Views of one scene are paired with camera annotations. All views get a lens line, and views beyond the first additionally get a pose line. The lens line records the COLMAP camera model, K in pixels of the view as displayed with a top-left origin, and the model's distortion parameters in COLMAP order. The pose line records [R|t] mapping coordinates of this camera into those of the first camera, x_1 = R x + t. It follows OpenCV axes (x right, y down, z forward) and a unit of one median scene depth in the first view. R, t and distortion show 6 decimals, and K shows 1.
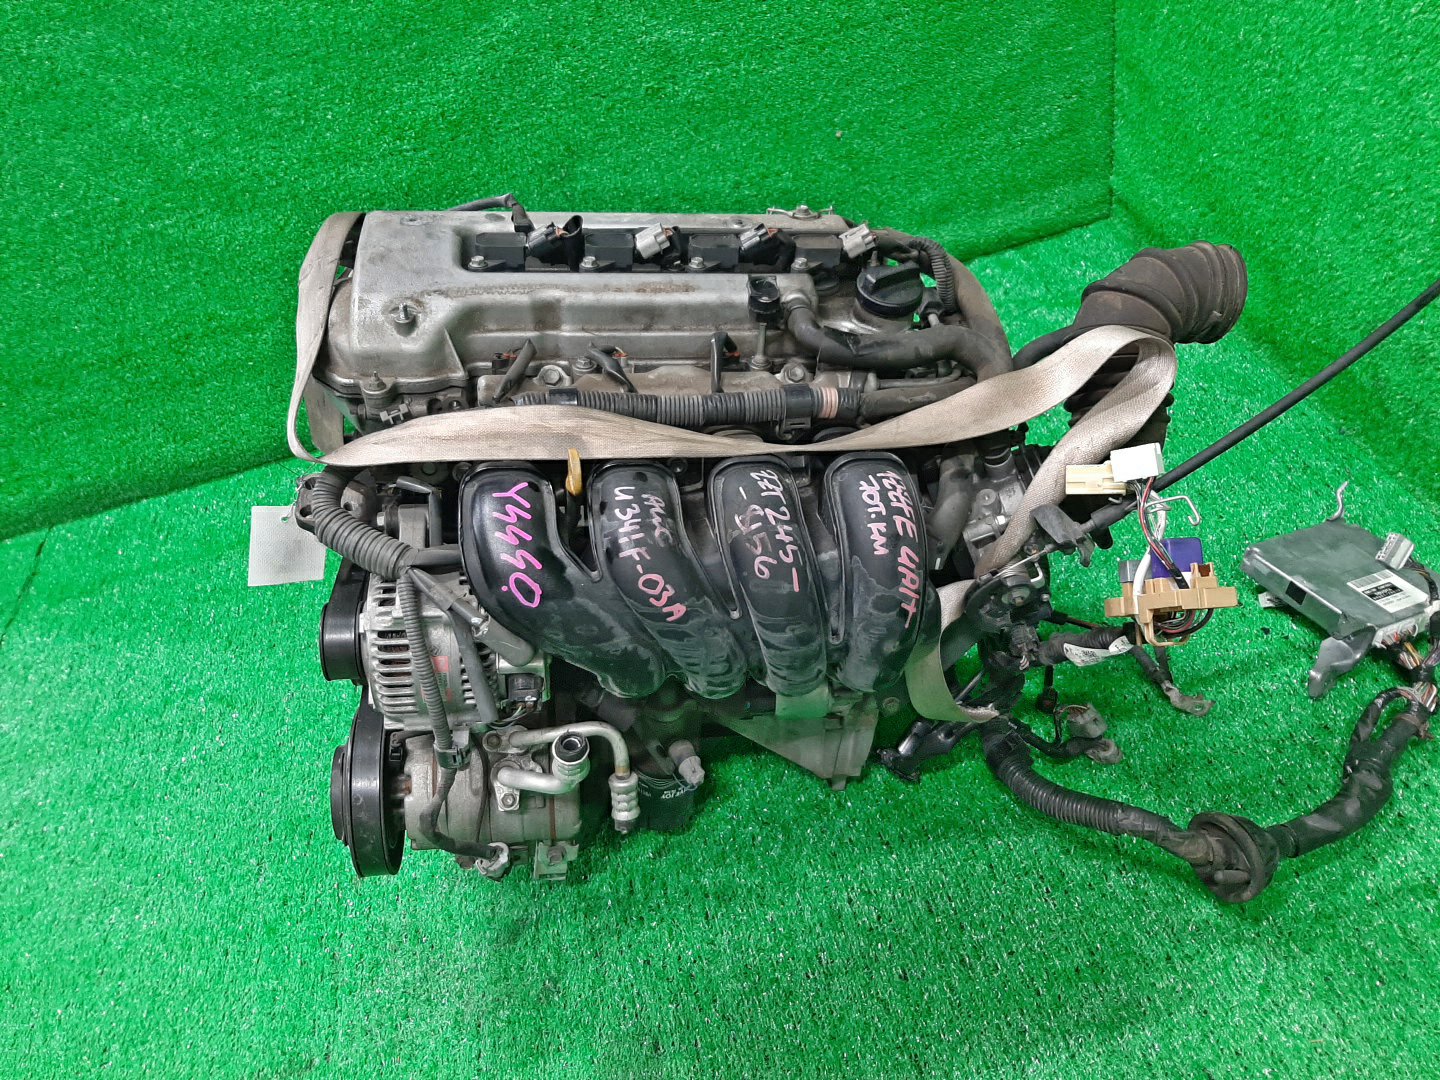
lens RADIAL K [[1123.9, 0, 724.2], [0, 1123.9, 540.7], [0, 0, 1]] dist [0.035685, -0.053729]
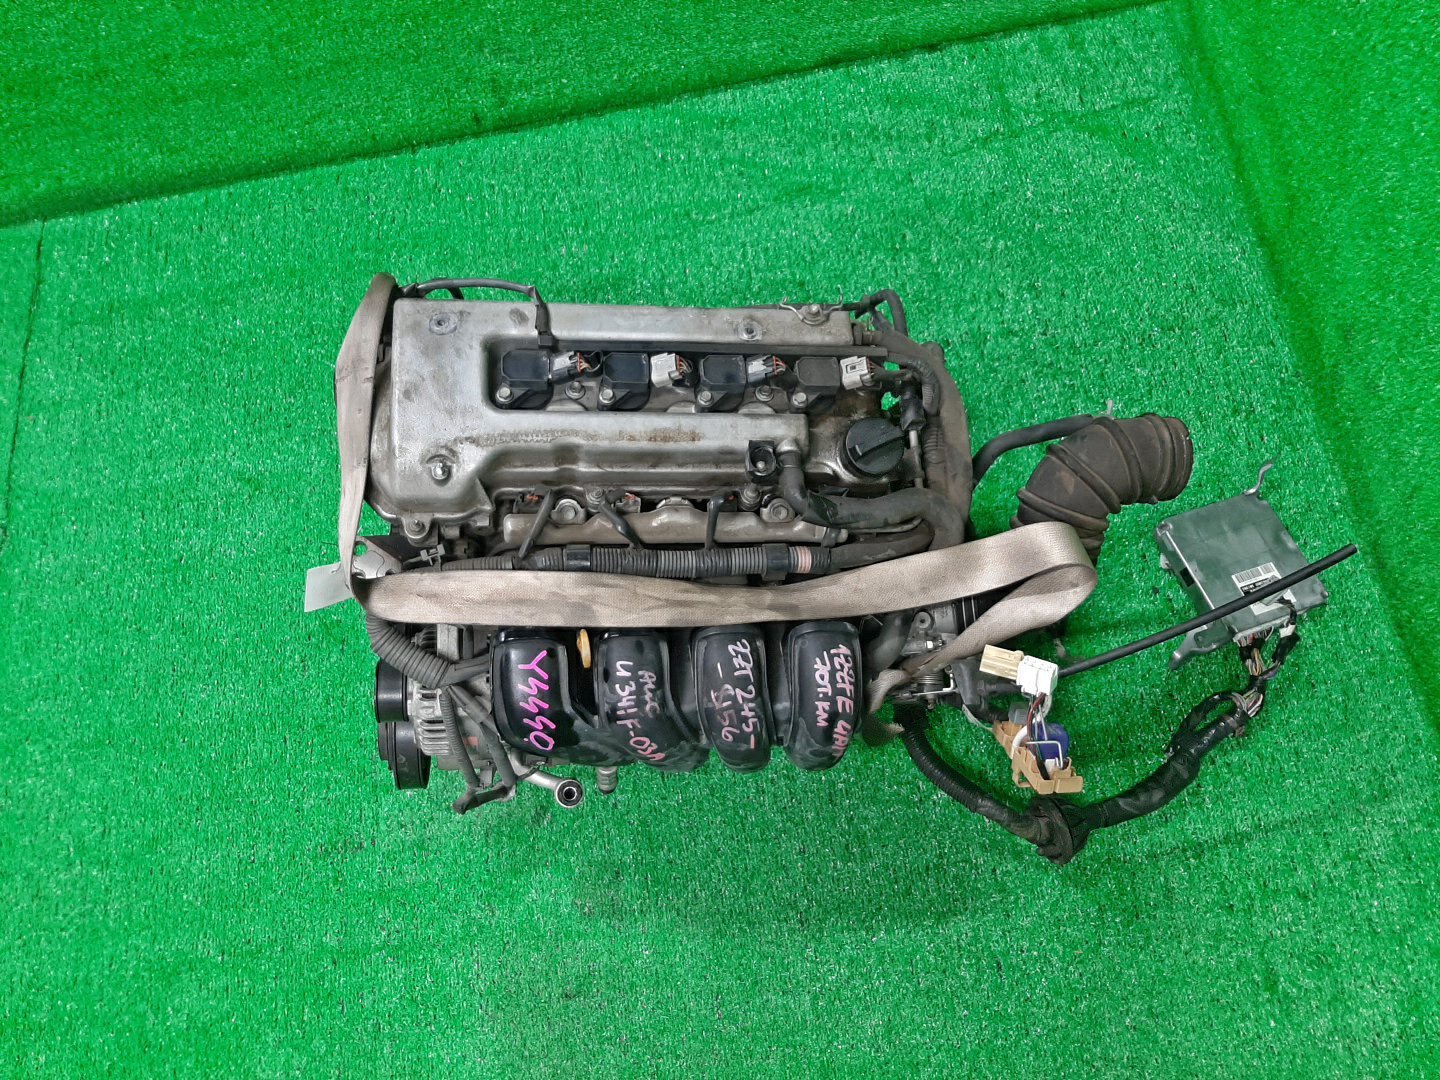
lens RADIAL K [[1123.9, 0, 718.8], [0, 1123.9, 535.6], [0, 0, 1]] dist [0.035685, -0.053729]
pose [[0.993696, 0.100935, 0.048796, -0.058523], [-0.112038, 0.878274, 0.464847, -0.732824], [0.004063, -0.467384, 0.884045, -0.025362]]
